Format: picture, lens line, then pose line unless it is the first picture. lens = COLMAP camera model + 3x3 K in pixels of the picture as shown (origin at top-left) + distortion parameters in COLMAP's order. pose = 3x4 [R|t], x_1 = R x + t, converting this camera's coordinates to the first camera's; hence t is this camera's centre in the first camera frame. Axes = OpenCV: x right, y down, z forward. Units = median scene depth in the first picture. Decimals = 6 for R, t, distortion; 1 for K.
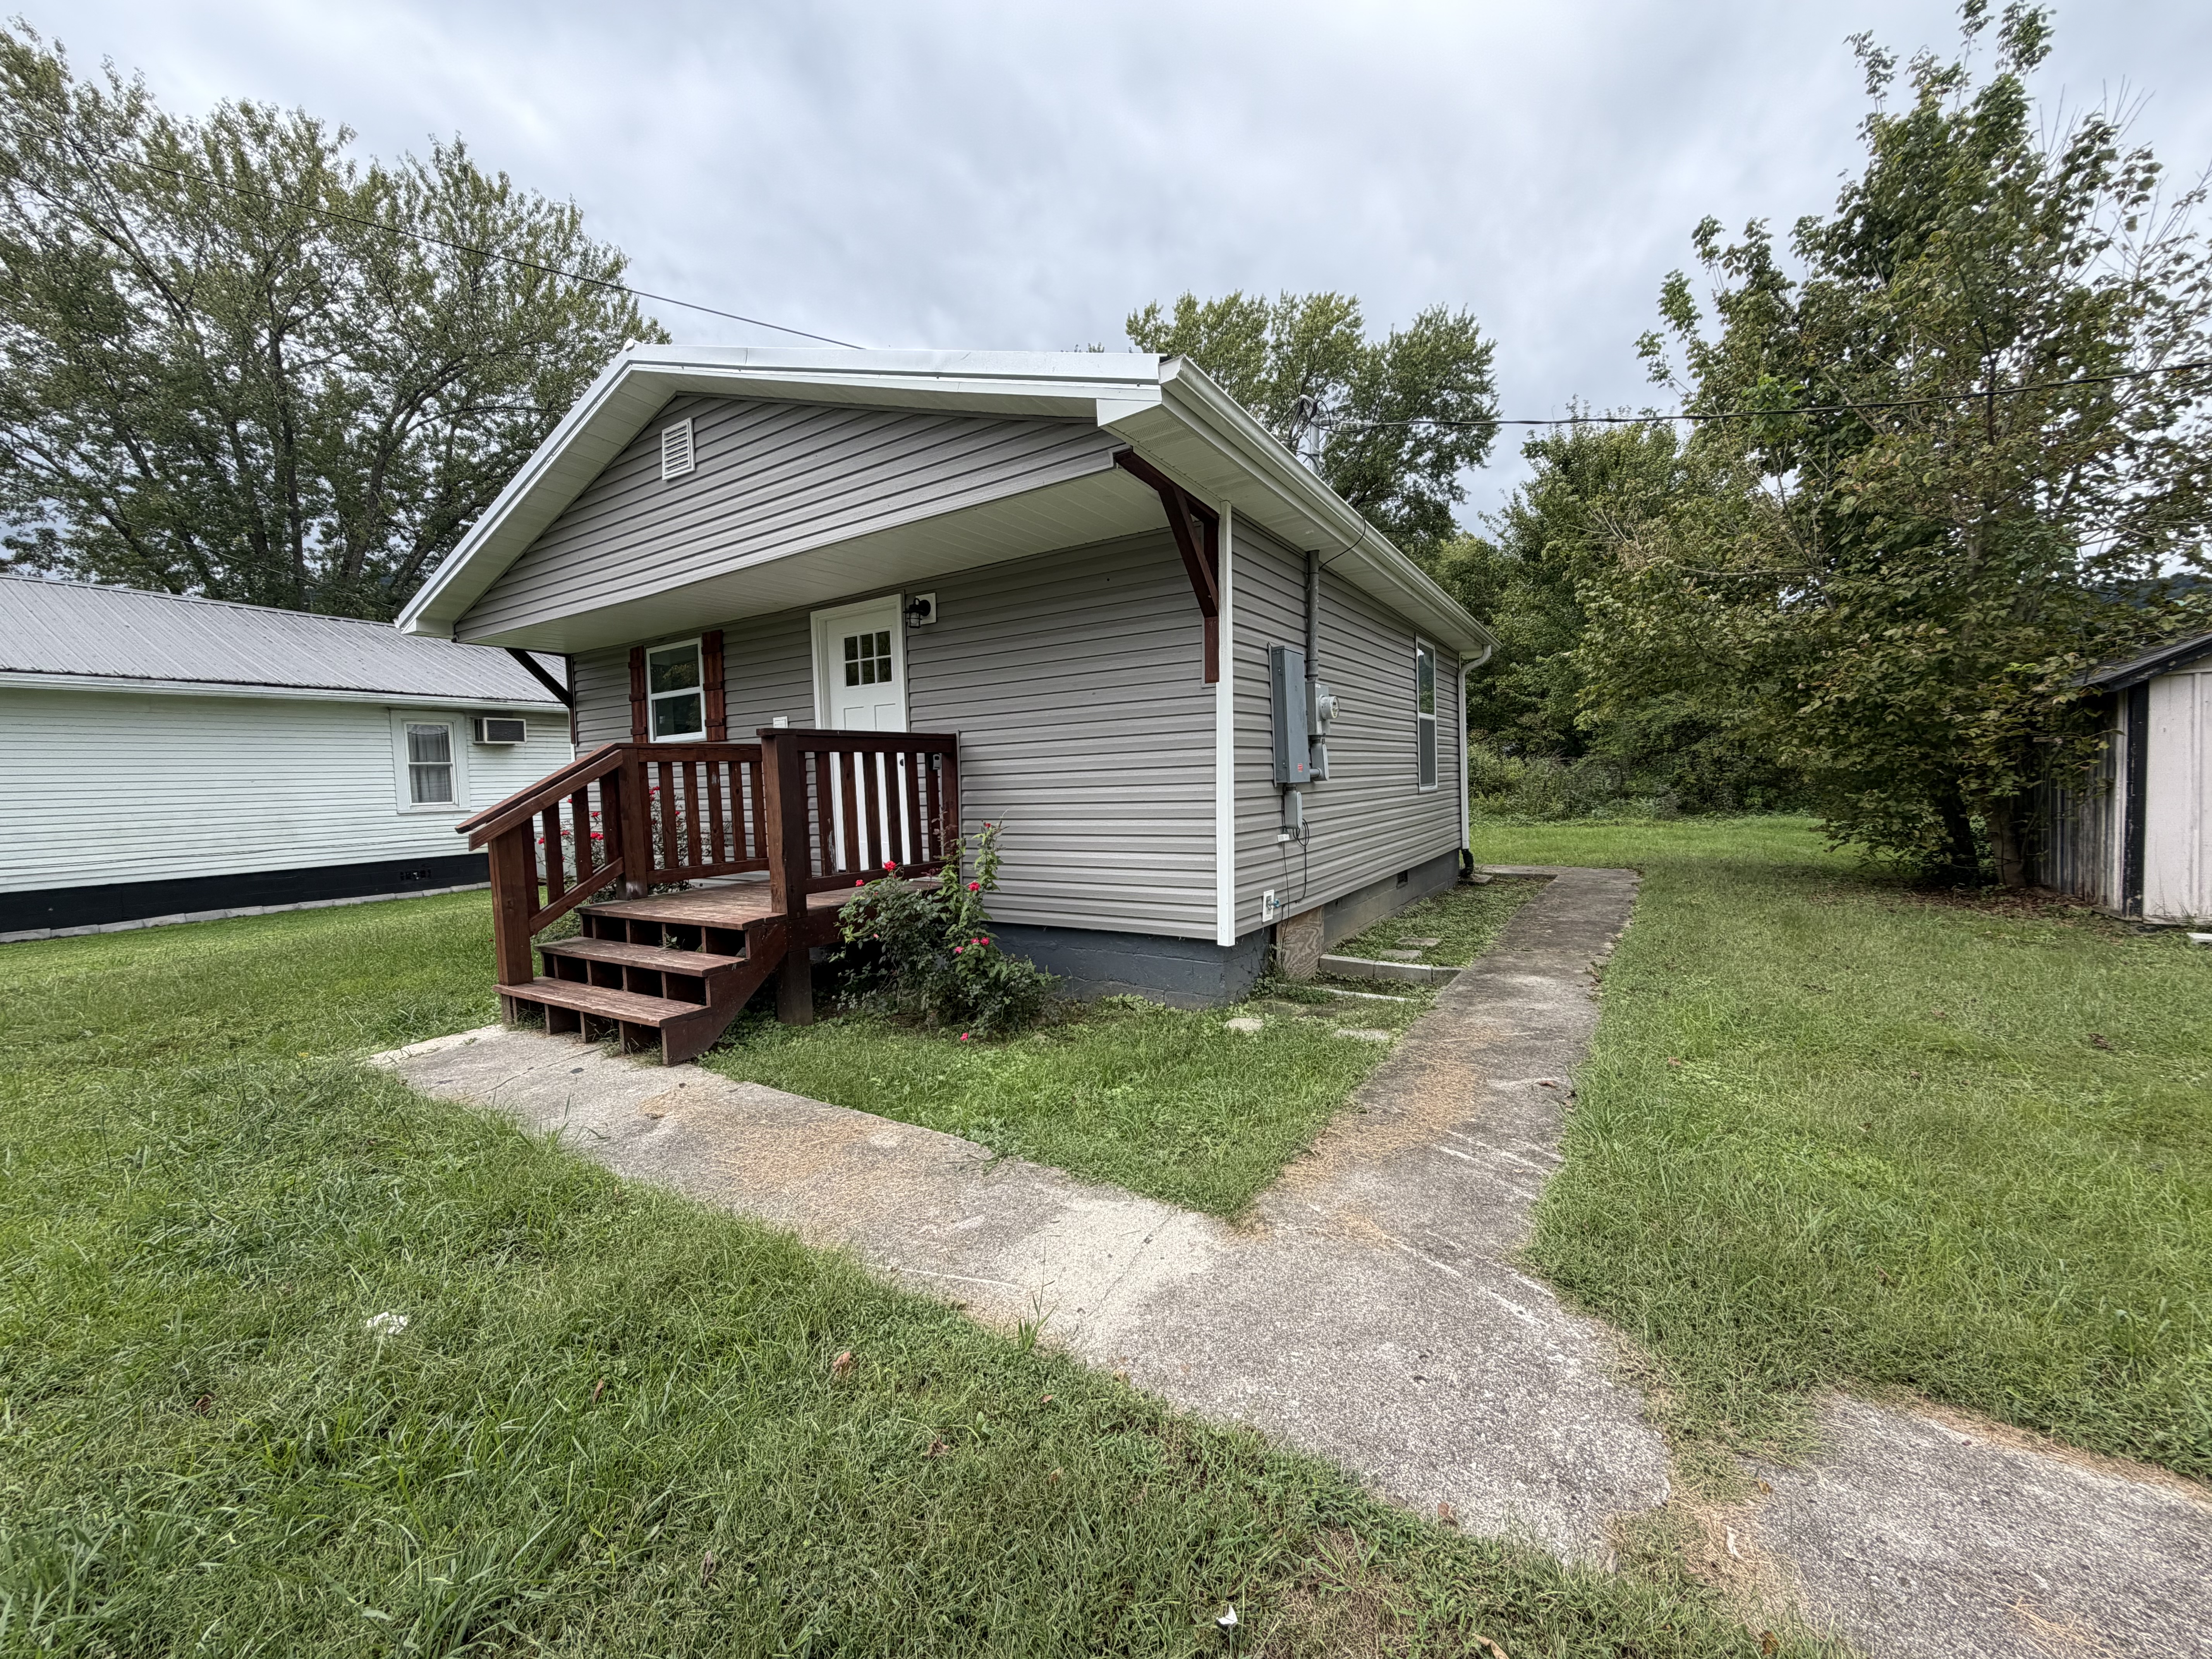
lens RADIAL K [[883.0, 0, 1106.0], [0, 883.0, 829.5], [0, 0, 1]] dist [-0.001367, -0.000284]
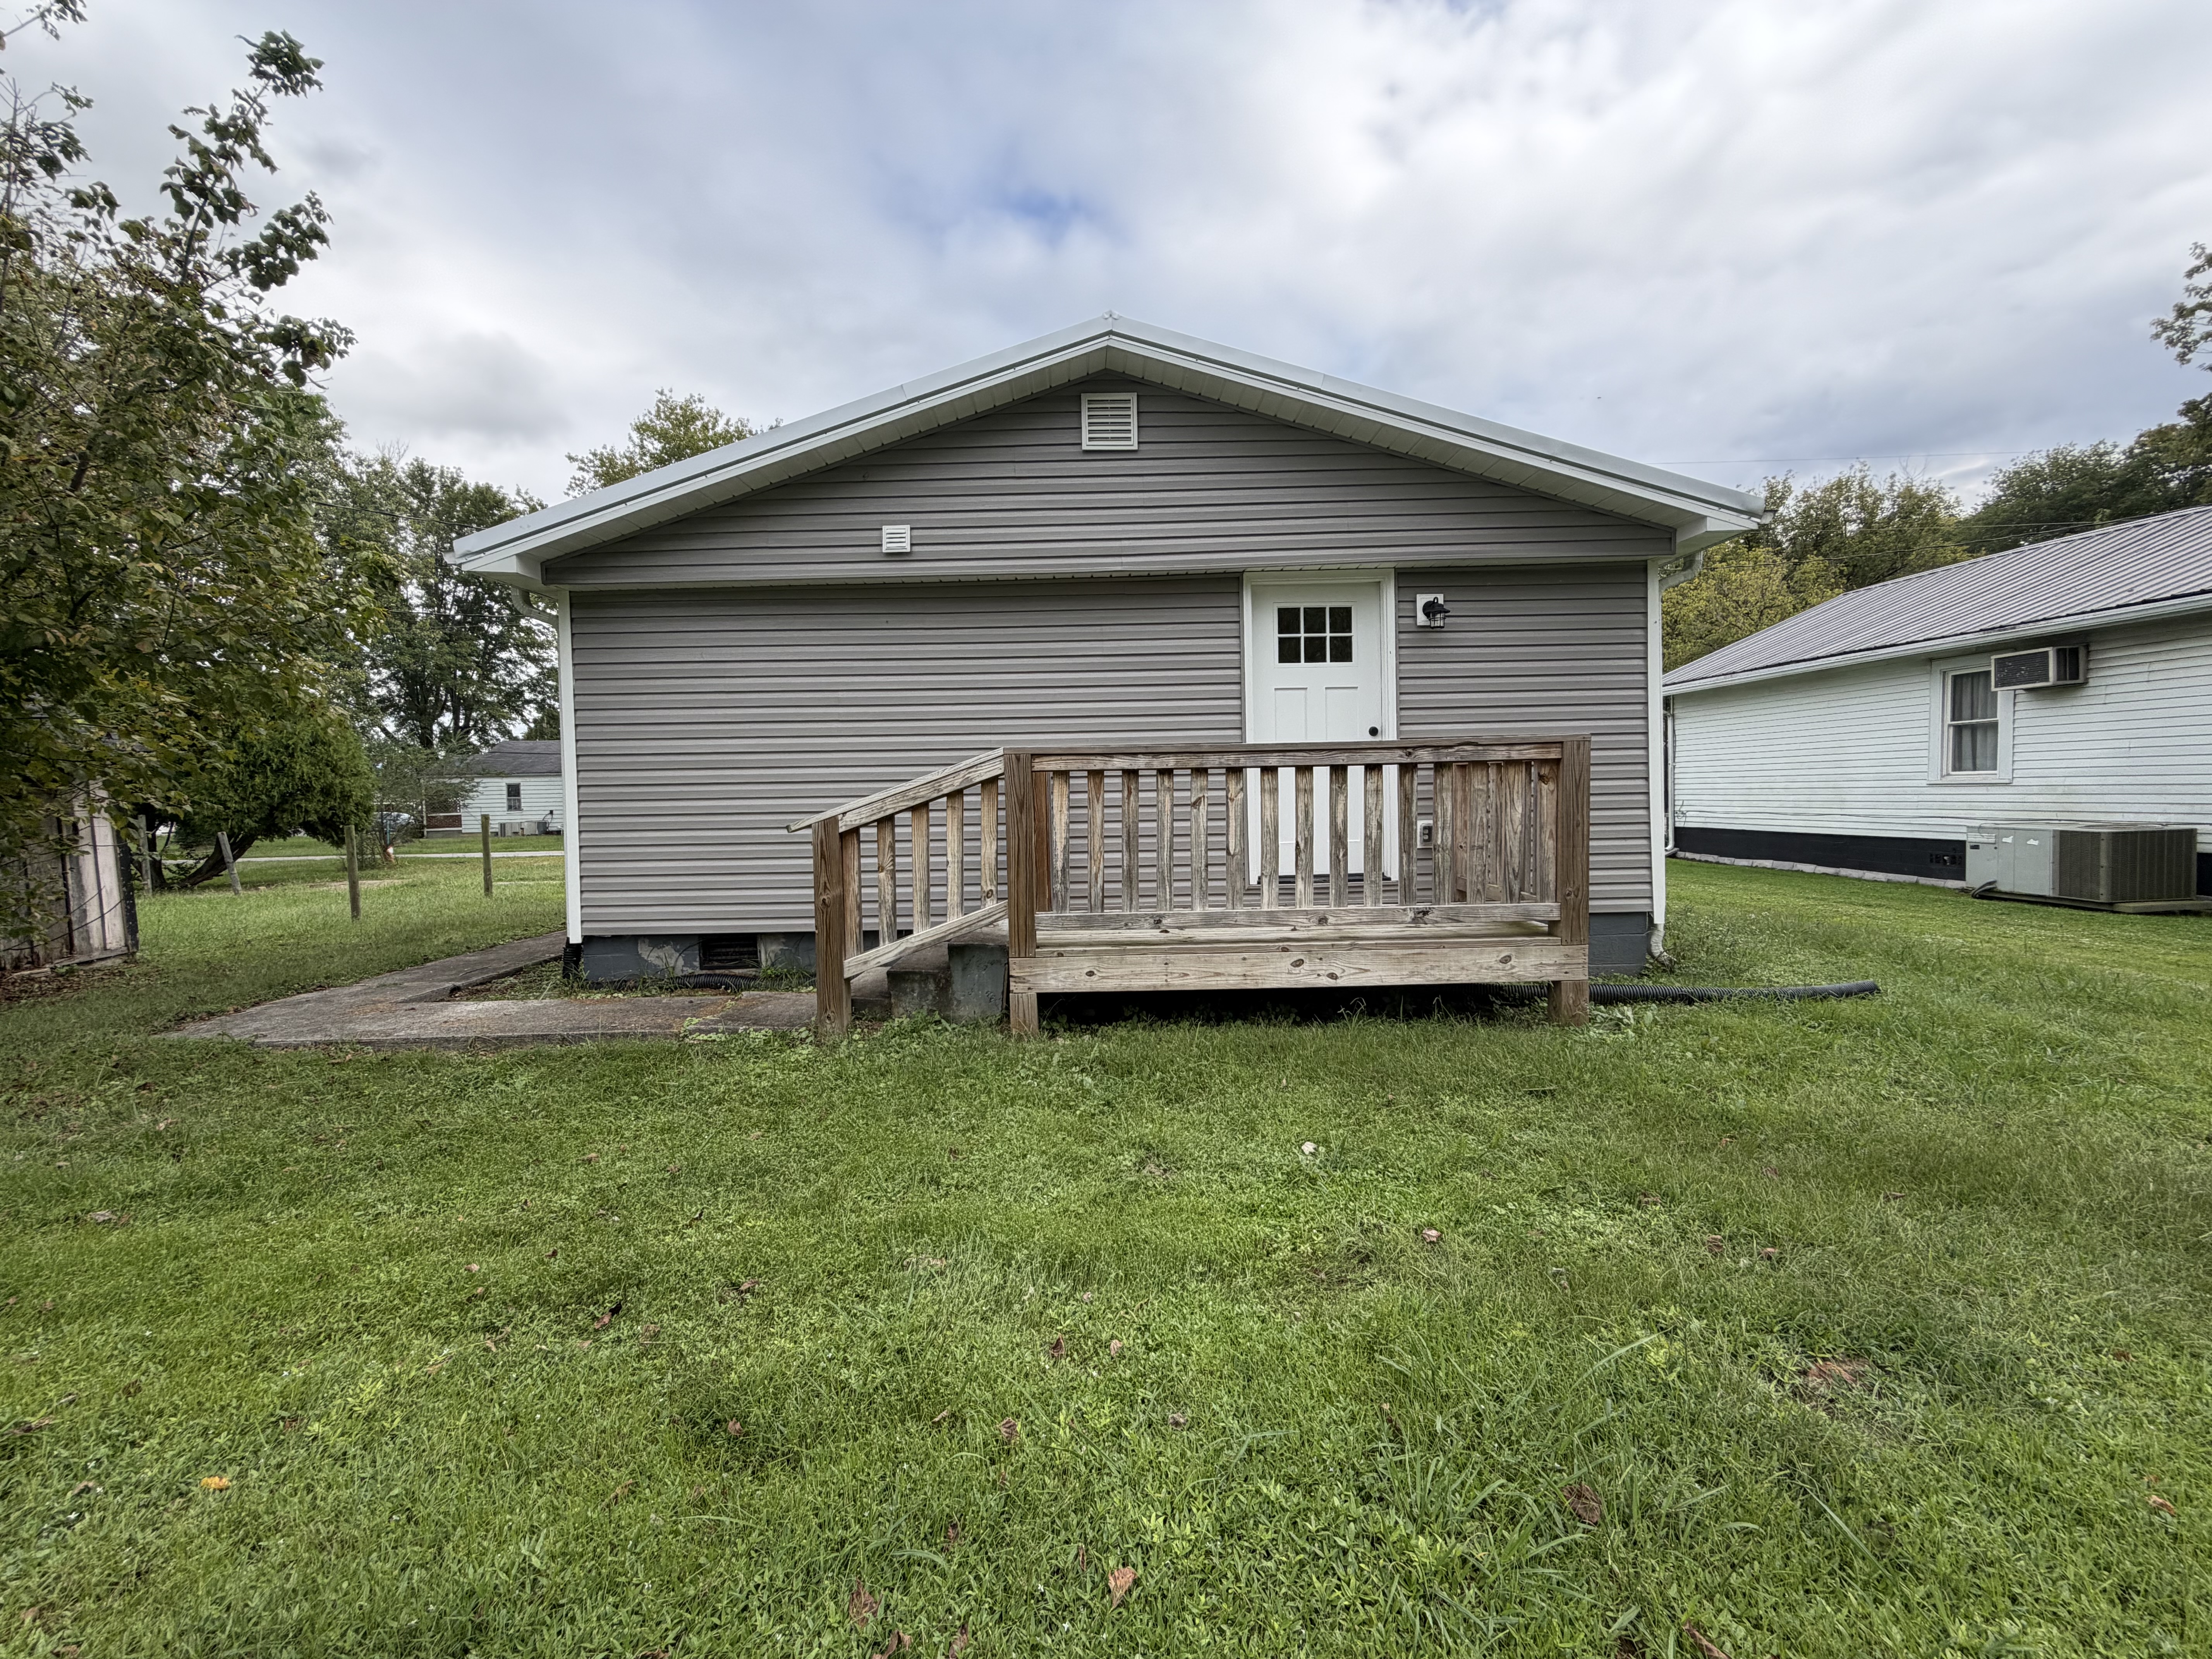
lens RADIAL K [[876.1, 0, 1098.2], [0, 876.1, 829.5], [0, 0, 1]] dist [-0.000220, -0.000036]
pose [[-0.831407, 0.074209, -0.550687, 0.669062], [0.017278, 0.994015, 0.107865, -0.164216], [0.555396, 0.080165, -0.827713, 2.654756]]
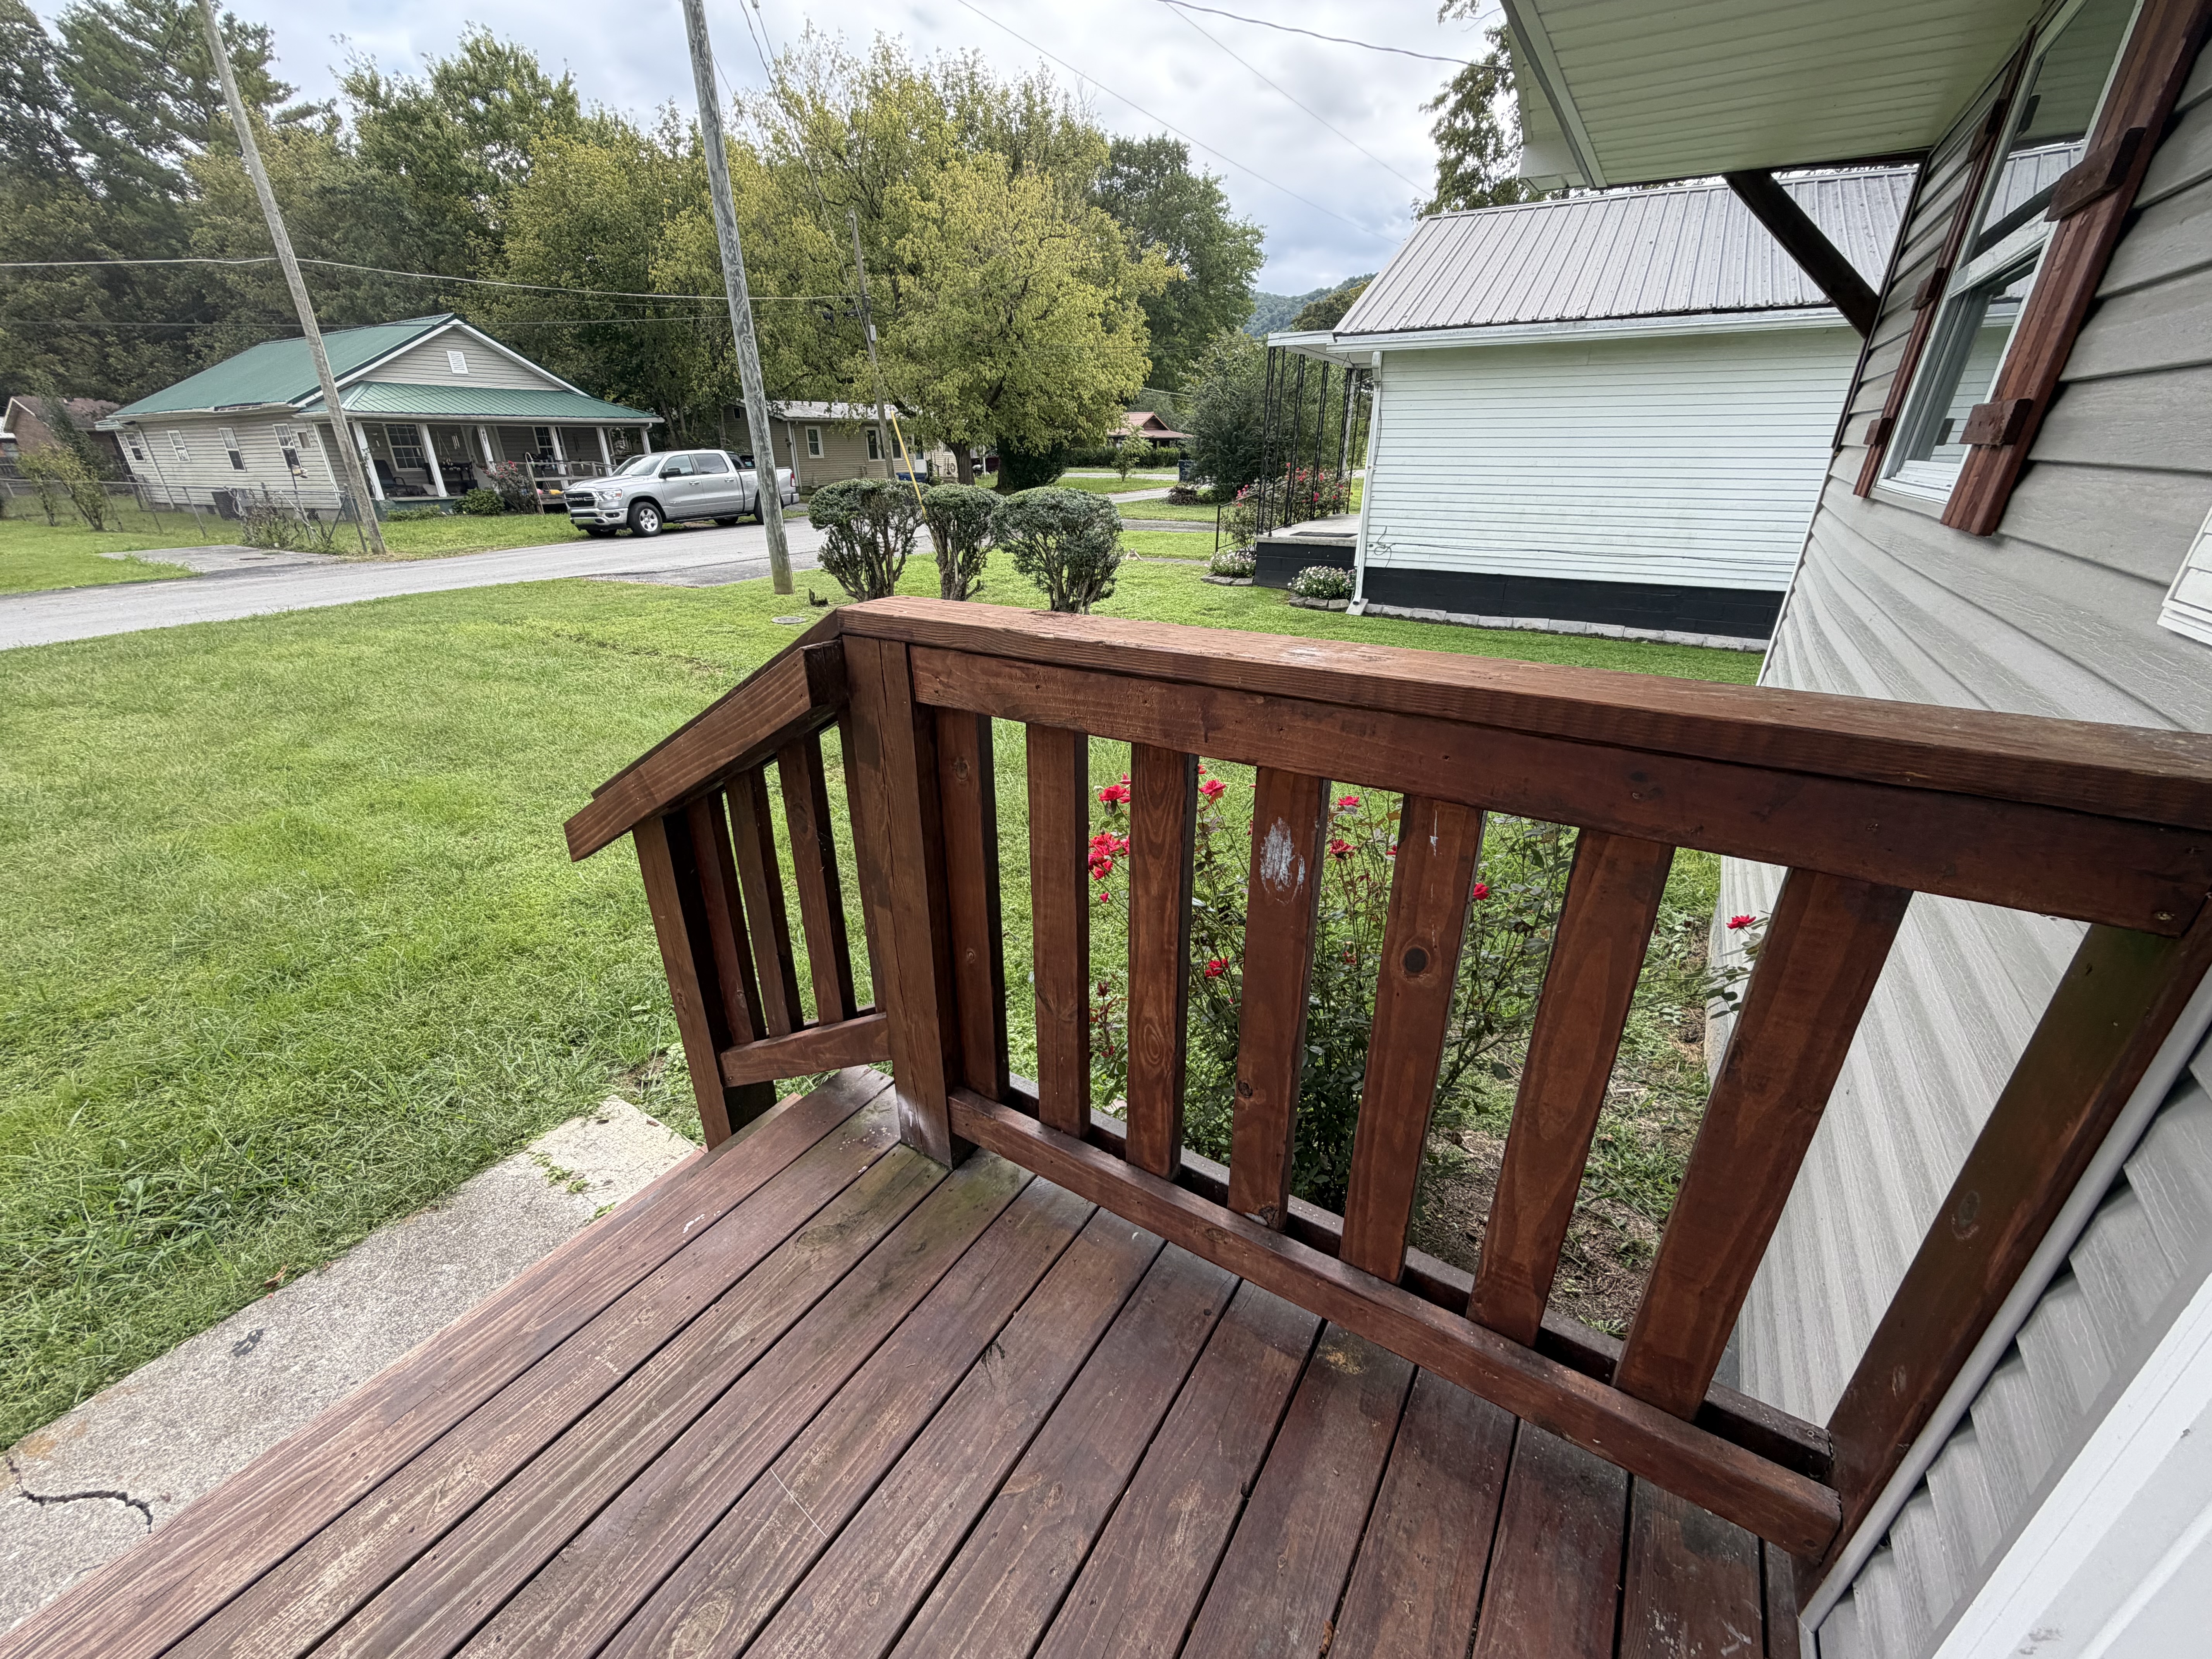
lens RADIAL K [[876.1, 0, 1098.2], [0, 876.1, 829.5], [0, 0, 1]] dist [-0.000220, -0.000036]
pose [[-0.005804, 0.440470, -0.897749, -0.279855], [-0.049668, 0.896529, 0.440192, -0.146092], [0.998749, 0.047144, 0.016674, 0.974547]]
